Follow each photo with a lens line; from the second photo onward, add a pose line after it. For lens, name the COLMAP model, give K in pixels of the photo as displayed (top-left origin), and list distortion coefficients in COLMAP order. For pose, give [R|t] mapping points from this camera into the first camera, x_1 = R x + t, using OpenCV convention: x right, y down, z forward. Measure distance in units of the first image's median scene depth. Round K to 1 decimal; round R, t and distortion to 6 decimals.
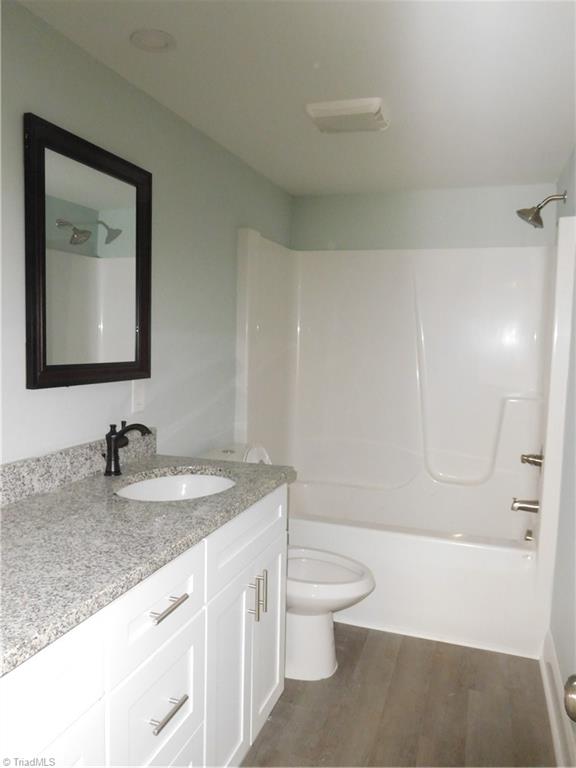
lens RADIAL K [[578.0, 0, 289.9], [0, 578.0, 386.8], [0, 0, 1]] dist [-0.024037, 0.018190]
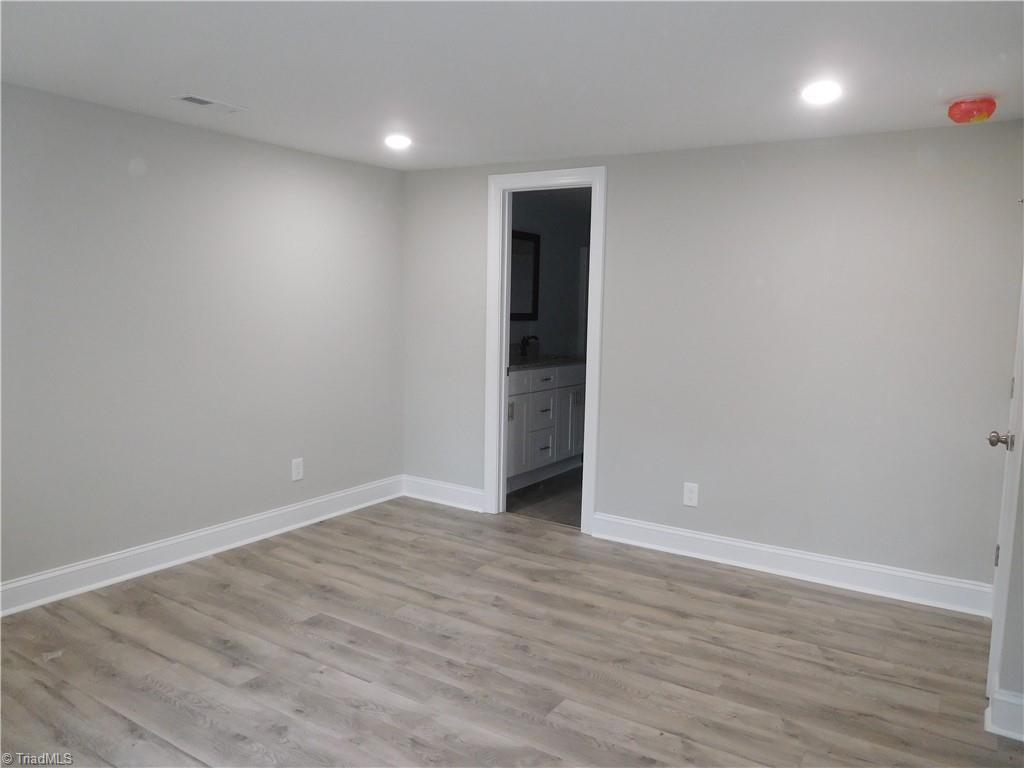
lens RADIAL K [[770.7, 0, 510.1], [0, 770.7, 387.6], [0, 0, 1]] dist [-0.024037, 0.018190]
pose [[0.968707, 0.029513, -0.246446, 0.615527], [-0.024065, 0.999396, 0.025088, 0.255065], [0.247037, -0.018372, 0.968832, -2.952571]]
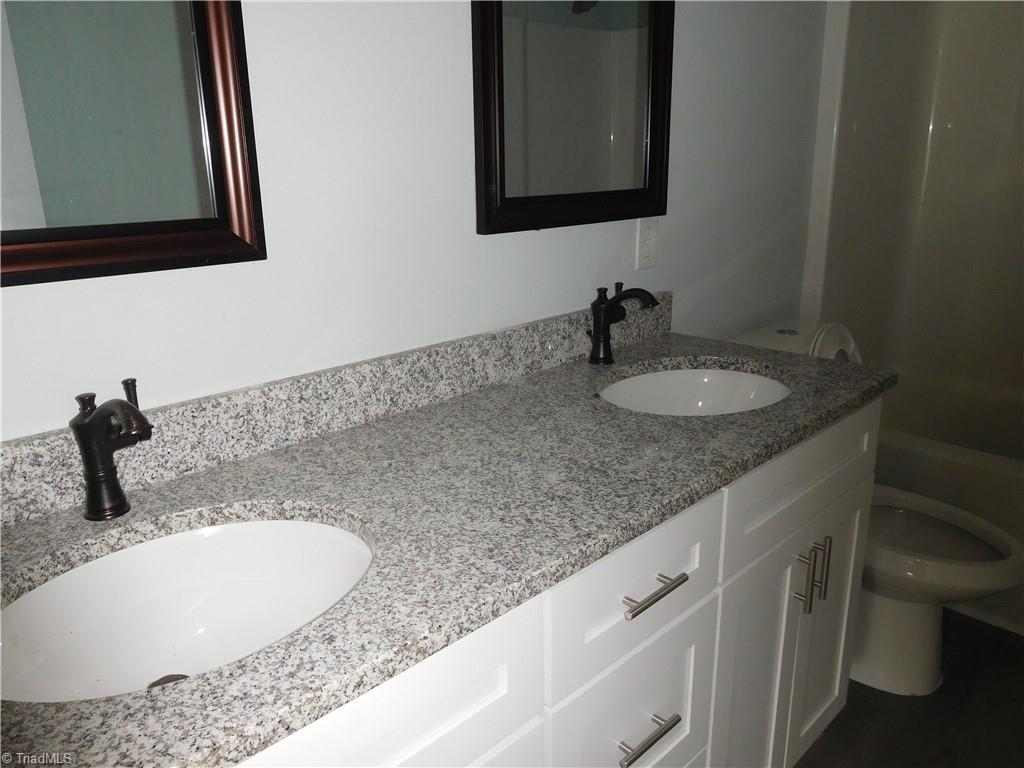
lens RADIAL K [[770.7, 0, 518.1], [0, 770.7, 380.9], [0, 0, 1]] dist [-0.024037, 0.018190]
pose [[0.895326, 0.092772, -0.435643, 0.001913], [-0.000939, 0.978459, 0.206438, -0.015122], [0.445411, -0.184420, 0.876127, 0.191767]]
